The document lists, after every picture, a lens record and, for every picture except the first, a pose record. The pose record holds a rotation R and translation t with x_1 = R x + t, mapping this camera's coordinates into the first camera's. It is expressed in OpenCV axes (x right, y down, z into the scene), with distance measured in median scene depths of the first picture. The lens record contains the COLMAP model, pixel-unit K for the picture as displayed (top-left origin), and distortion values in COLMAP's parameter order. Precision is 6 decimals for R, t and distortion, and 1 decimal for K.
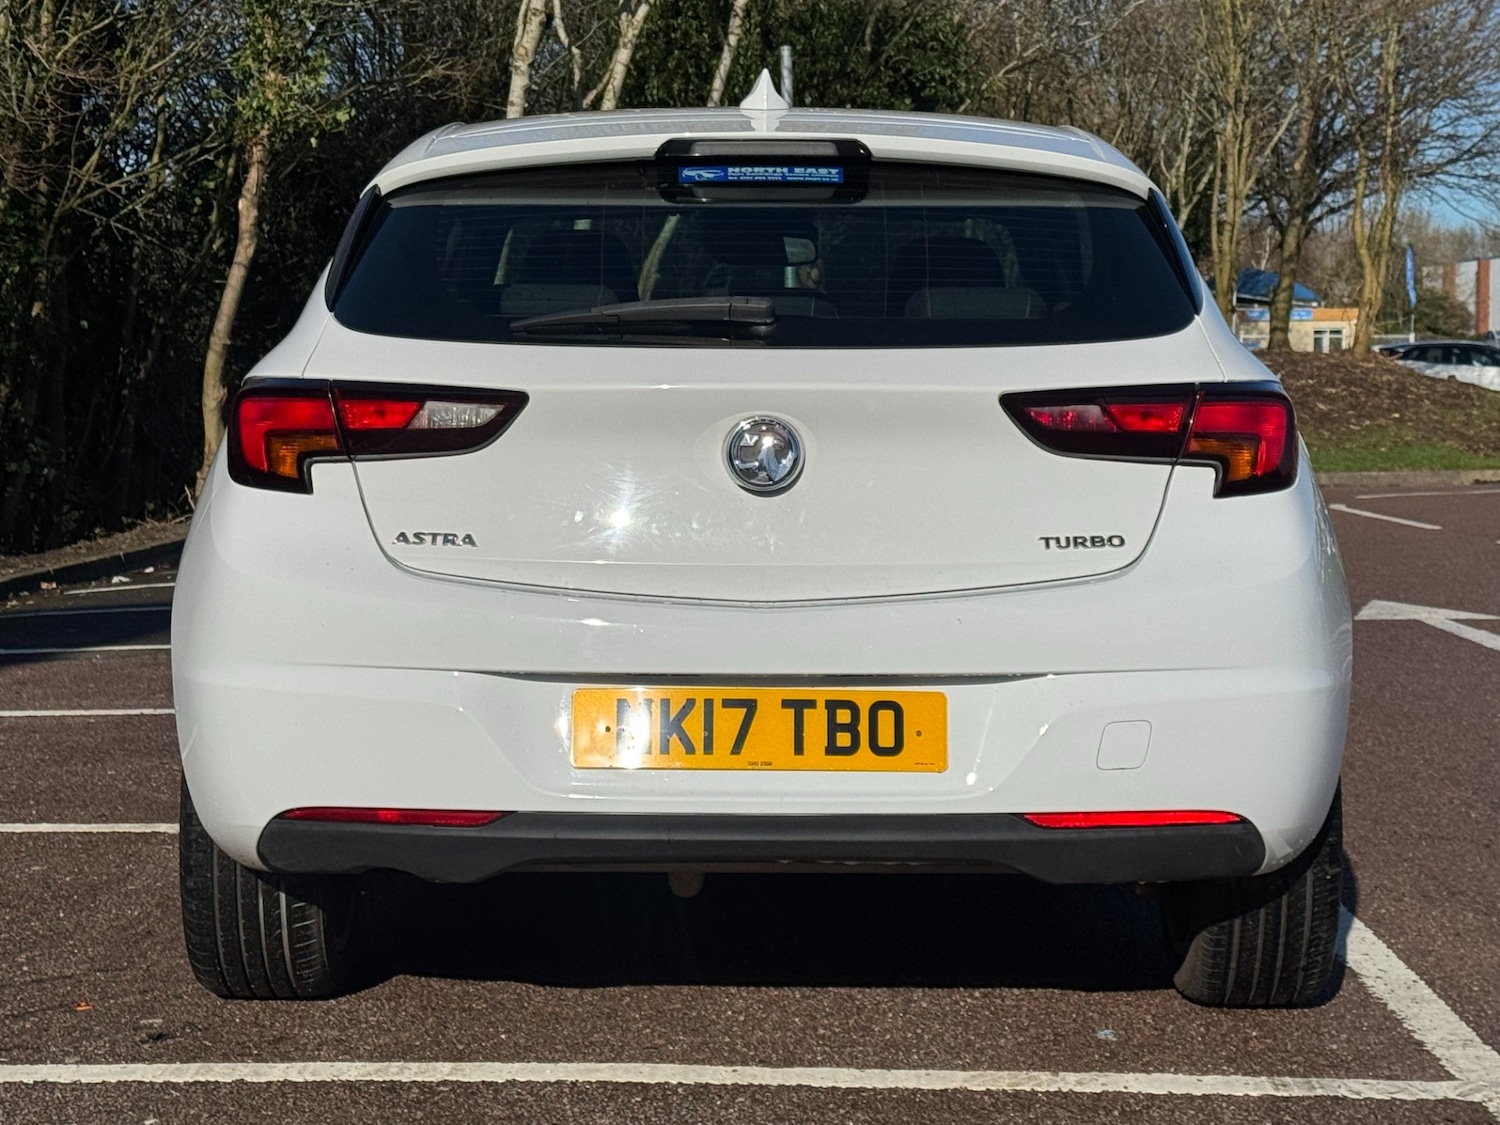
lens RADIAL K [[3184.2, 0, 739.7], [0, 3184.2, 558.0], [0, 0, 1]] dist [0.126917, 0.142547]
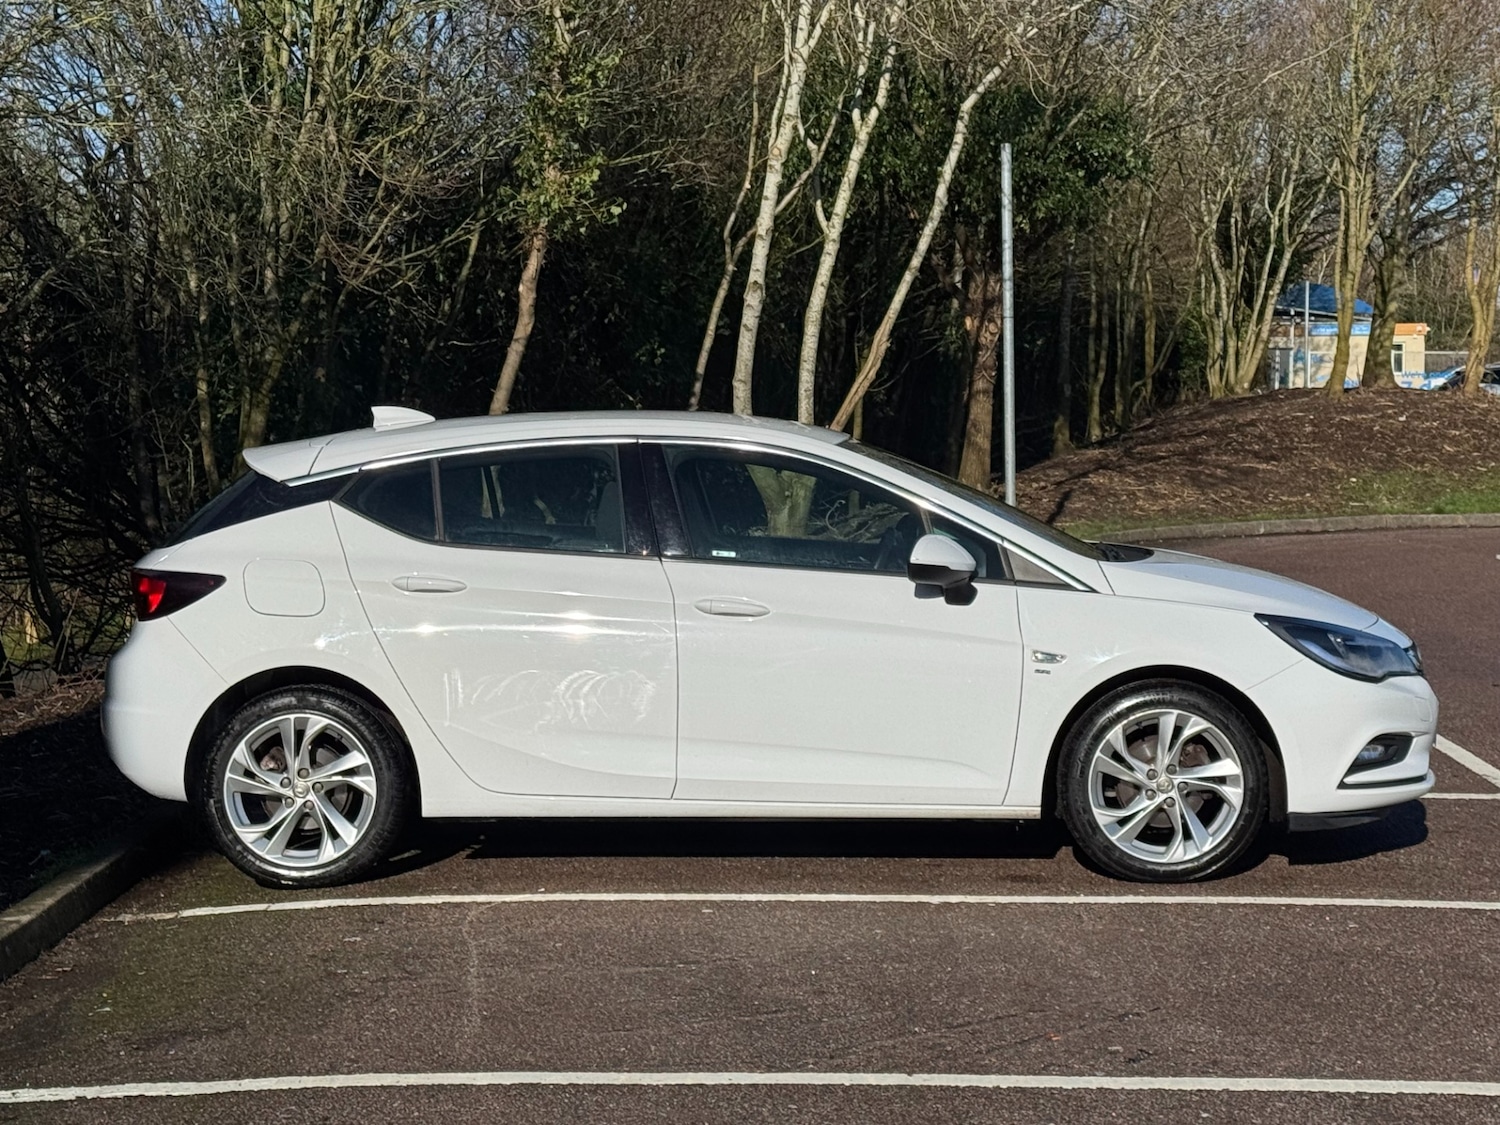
lens RADIAL K [[3117.6, 0, 761.9], [0, 3117.6, 553.7], [0, 0, 1]] dist [0.133093, 0.102005]
pose [[0.999968, 0.000948, -0.007893, -0.065156], [-0.000951, 0.999999, -0.000384, -0.017514], [0.007893, 0.000392, 0.999969, -0.096684]]
